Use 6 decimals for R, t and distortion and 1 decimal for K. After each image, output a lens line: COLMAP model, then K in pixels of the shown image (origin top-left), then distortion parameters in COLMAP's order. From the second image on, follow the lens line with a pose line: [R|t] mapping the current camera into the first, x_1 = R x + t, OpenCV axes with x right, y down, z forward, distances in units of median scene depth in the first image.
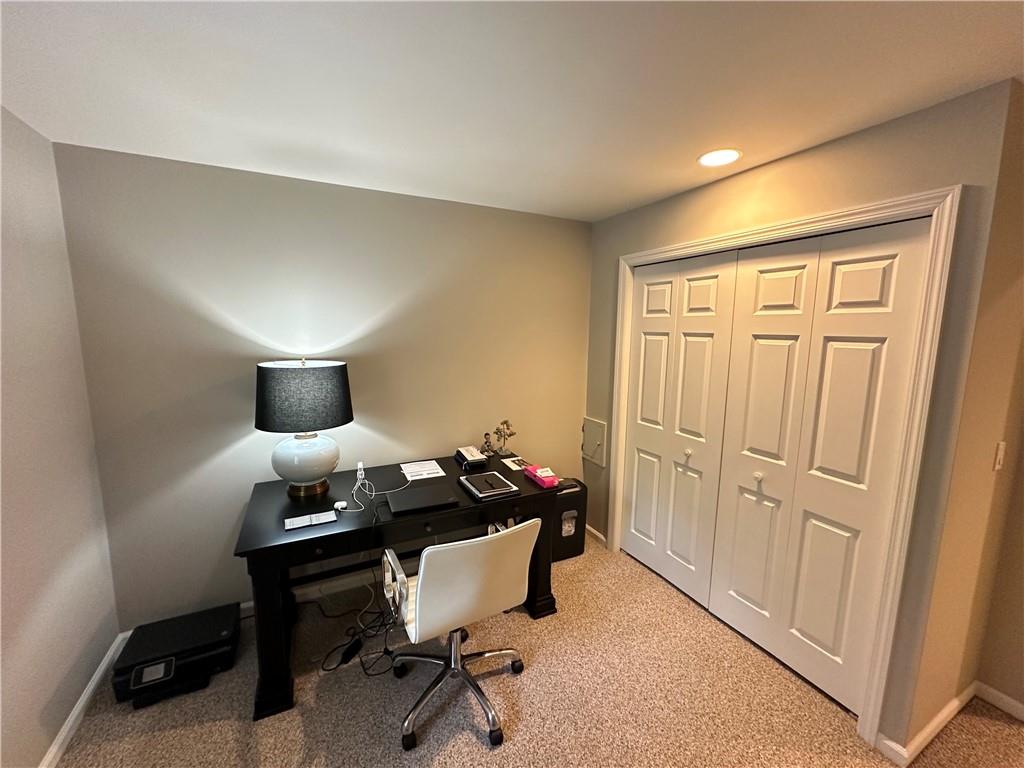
lens RADIAL K [[411.0, 0, 512.0], [0, 411.0, 384.0], [0, 0, 1]] dist [-0.001254, -0.000353]
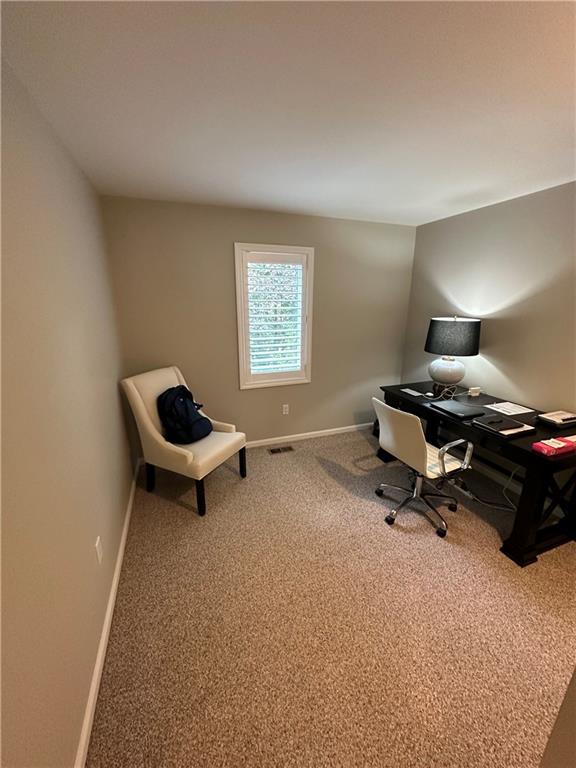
lens RADIAL K [[308.3, 0, 288.0], [0, 308.3, 384.0], [0, 0, 1]] dist [-0.001254, -0.000353]
pose [[-0.114133, 0.259658, -0.958933, 0.899805], [-0.143148, 0.950869, 0.274512, -0.043016], [0.983098, 0.168600, -0.071356, 0.398706]]
